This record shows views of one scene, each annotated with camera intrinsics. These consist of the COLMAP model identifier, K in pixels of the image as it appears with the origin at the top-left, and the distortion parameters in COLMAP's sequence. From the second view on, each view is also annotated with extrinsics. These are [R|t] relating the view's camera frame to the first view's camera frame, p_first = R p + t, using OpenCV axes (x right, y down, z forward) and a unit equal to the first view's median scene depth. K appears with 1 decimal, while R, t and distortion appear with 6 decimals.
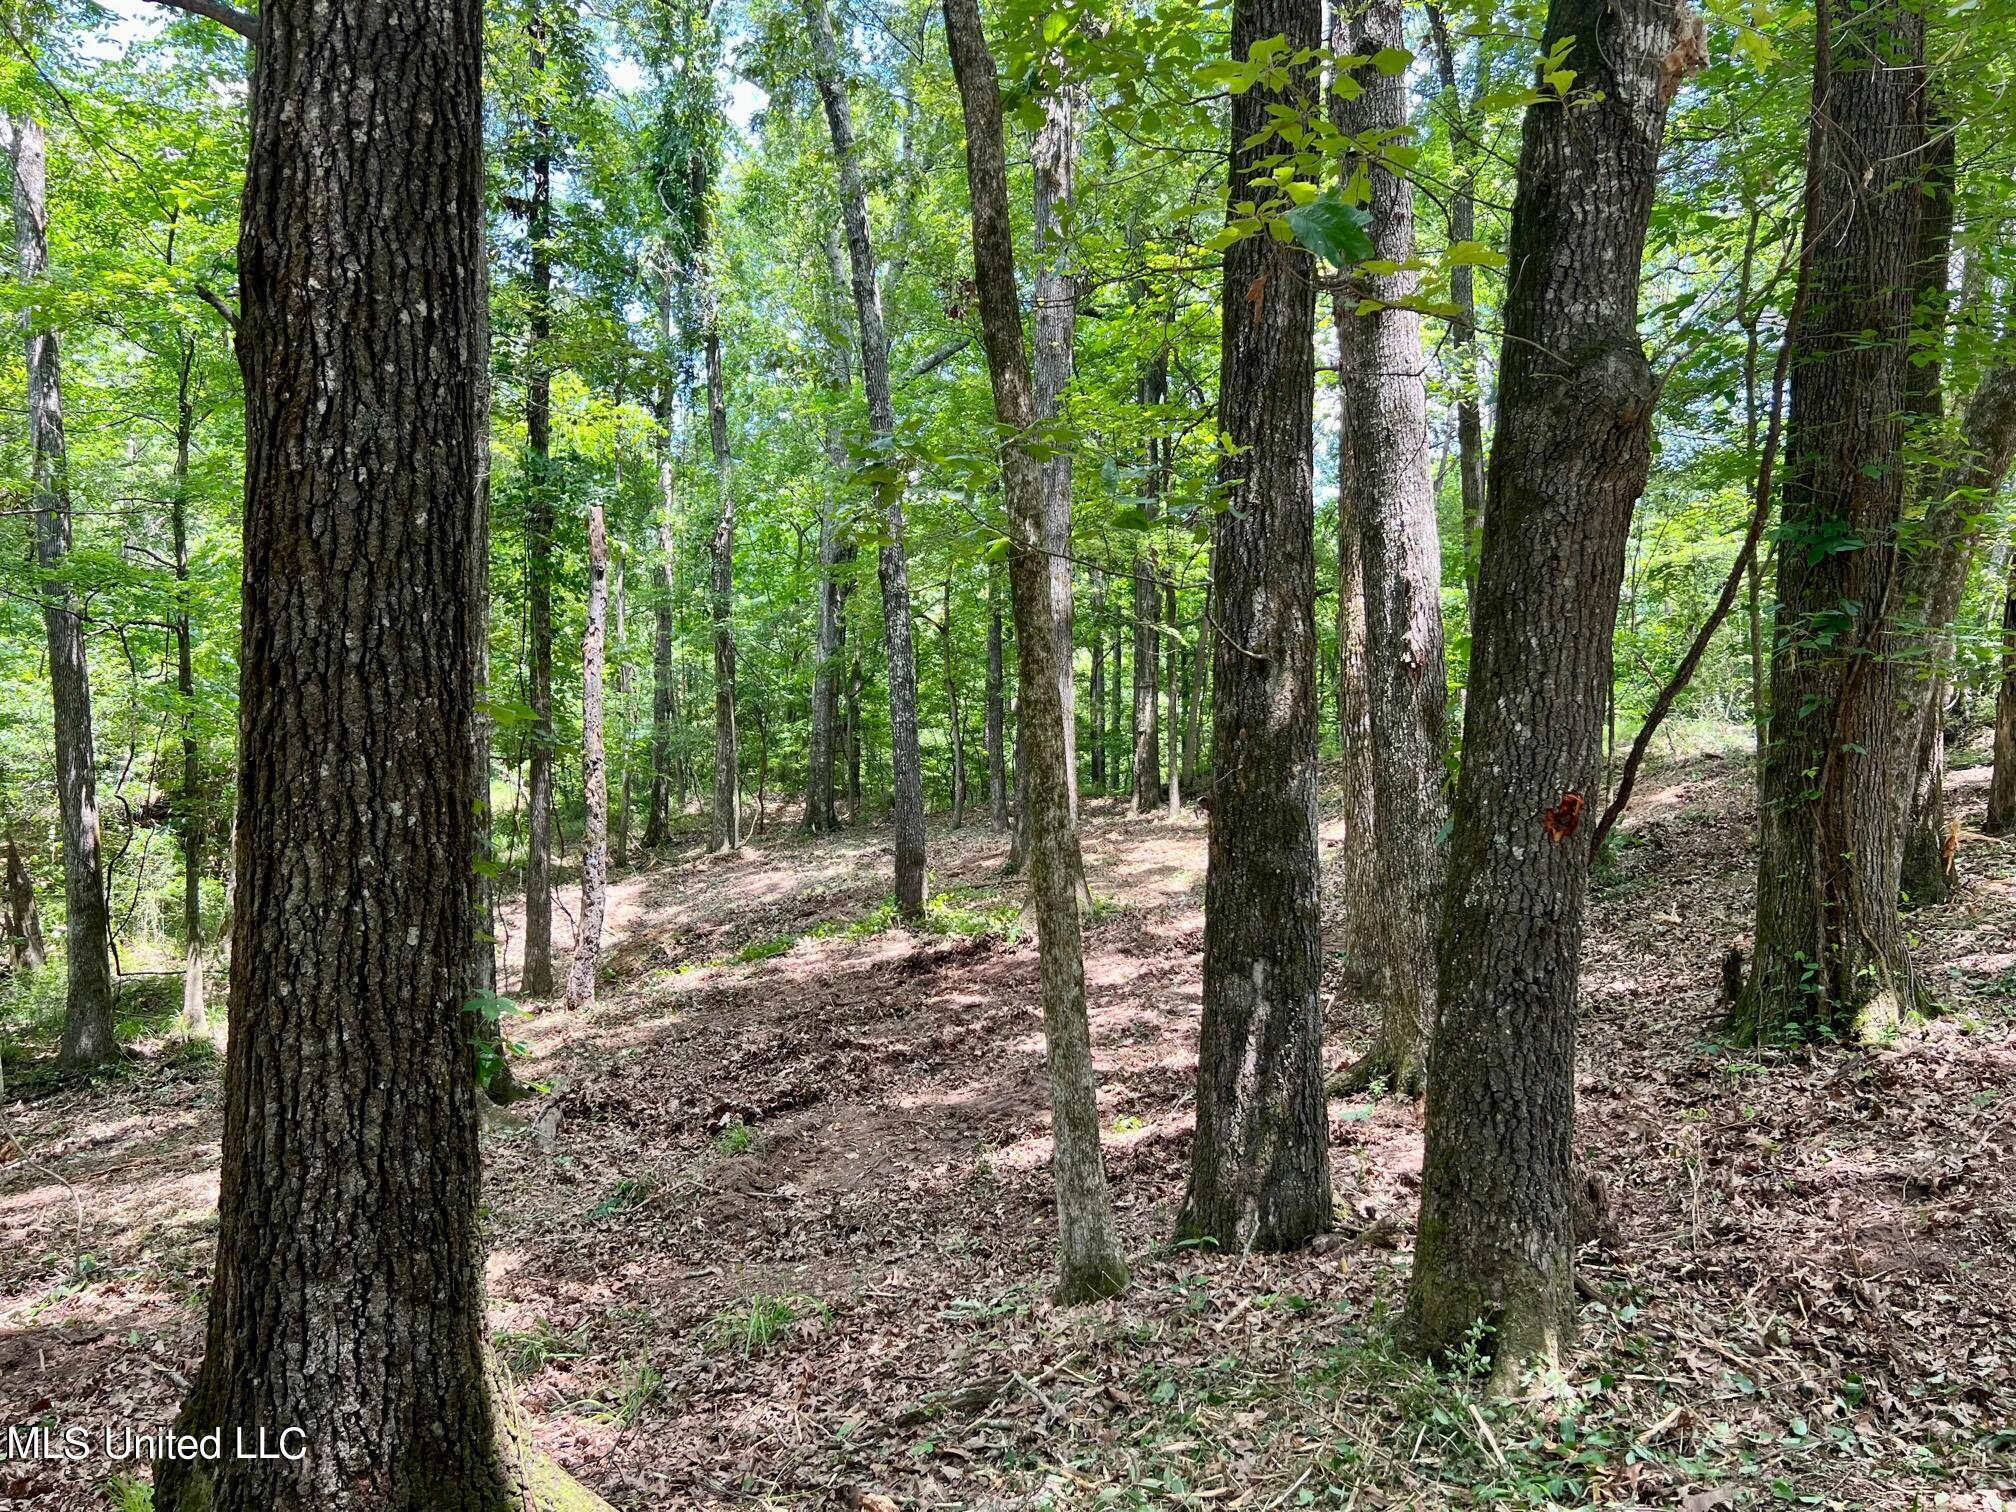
lens RADIAL K [[1508.8, 0, 1016.6], [0, 1508.8, 759.1], [0, 0, 1]] dist [0.048630, -0.010461]
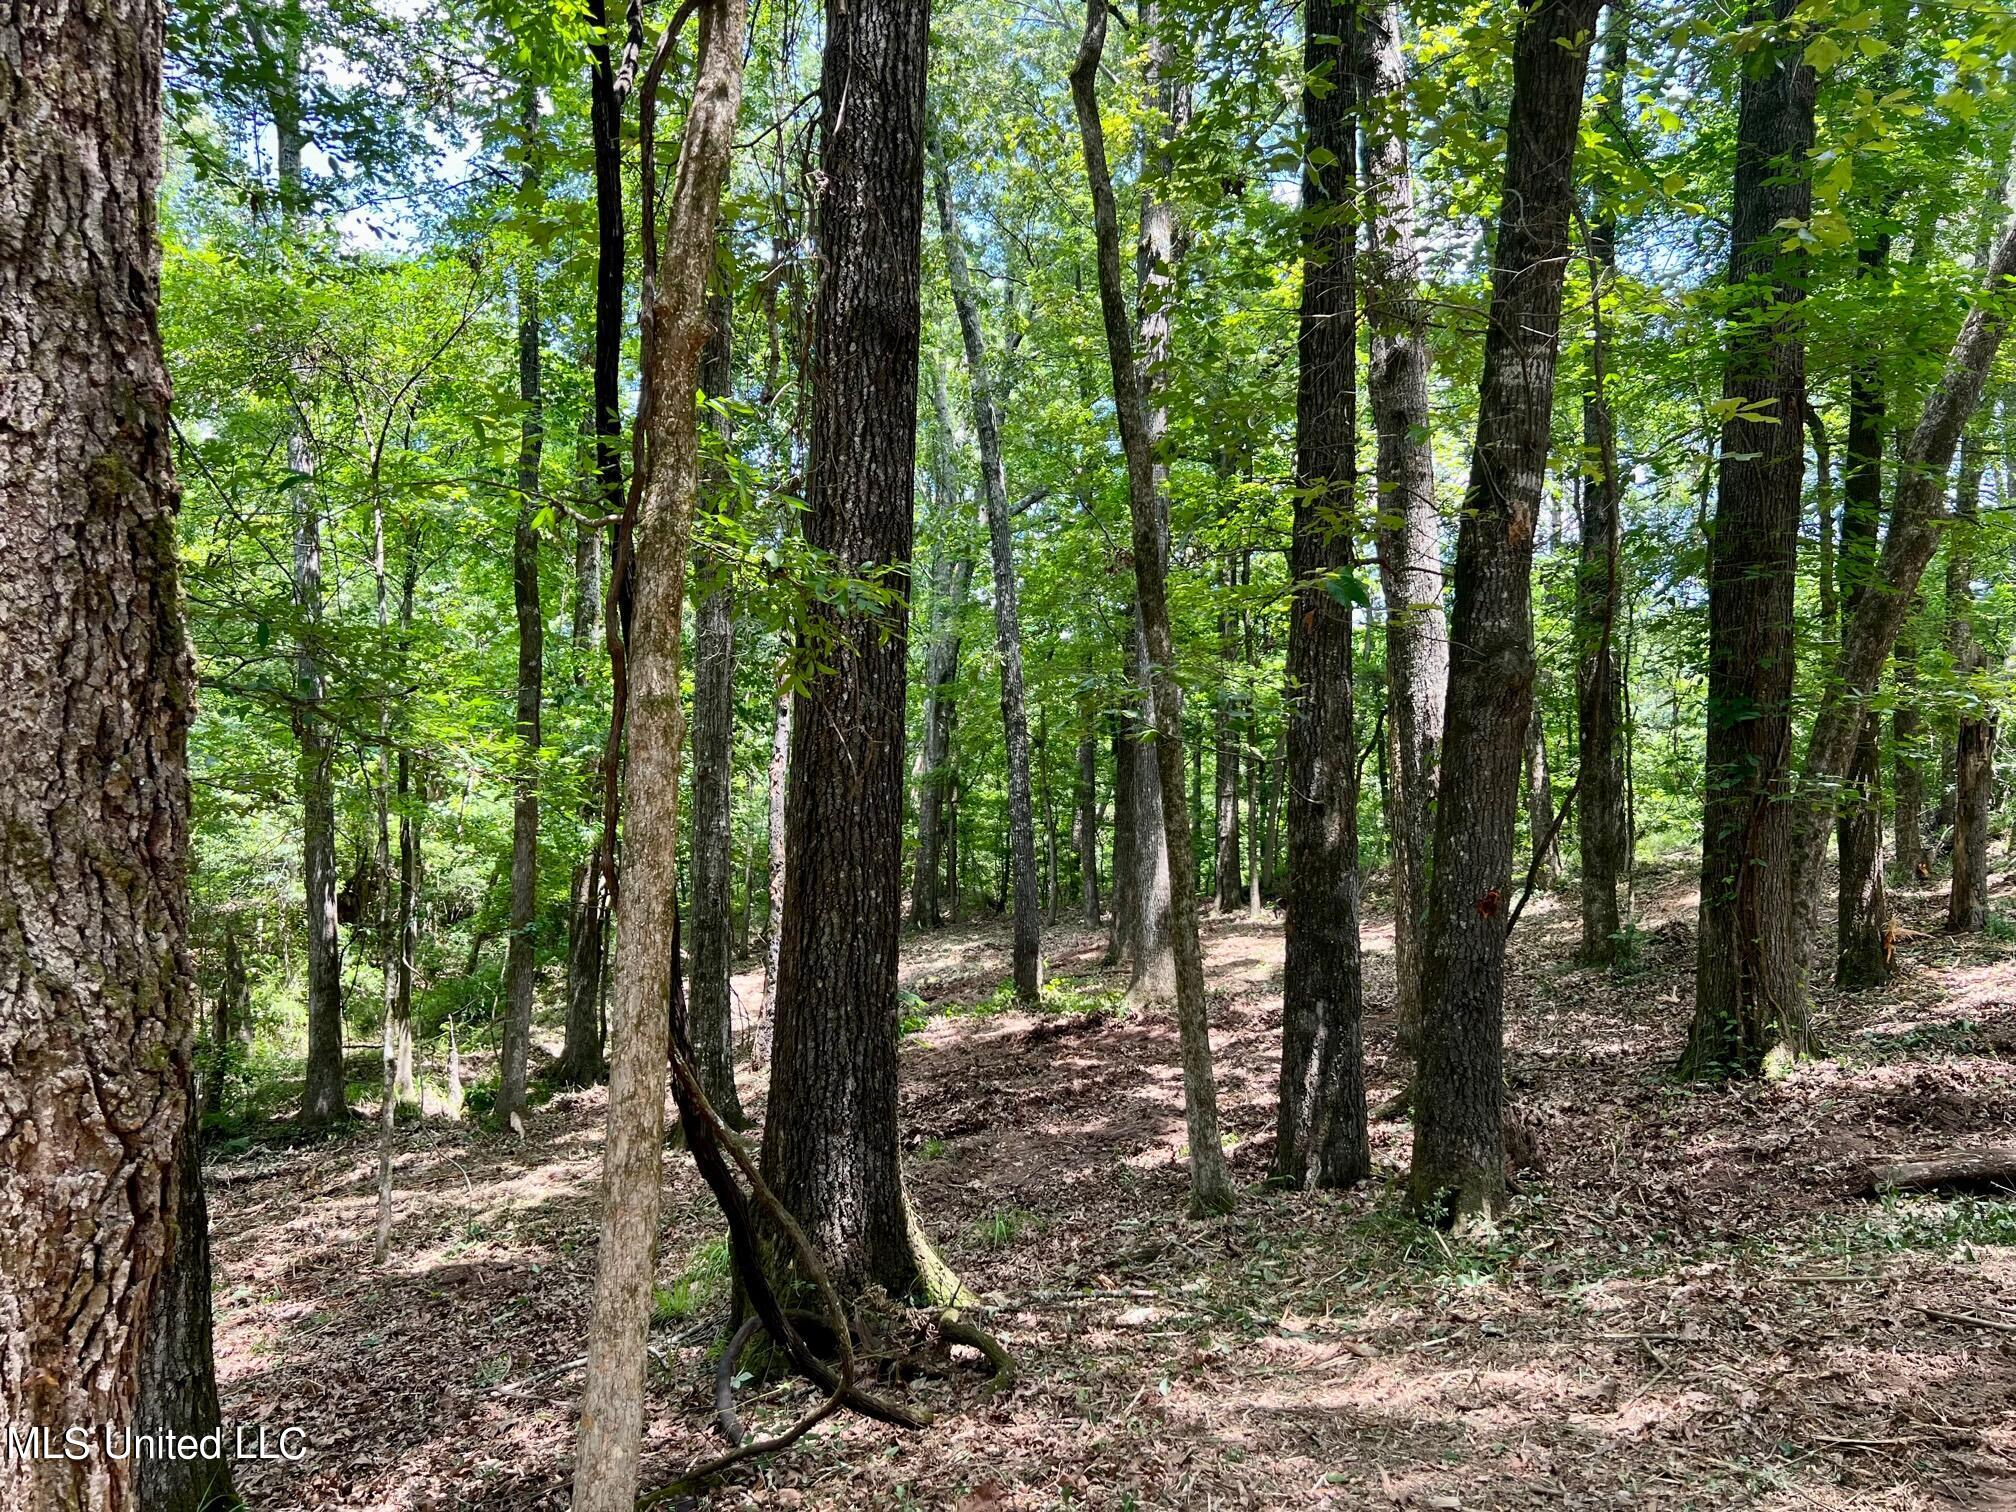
lens RADIAL K [[1508.8, 0, 1010.5], [0, 1508.8, 770.9], [0, 0, 1]] dist [0.048630, -0.010461]
pose [[0.998556, 0.000881, -0.053721, -0.034094], [-0.004047, 0.998259, -0.058849, -0.003712], [0.053576, 0.058981, 0.996820, -0.269260]]
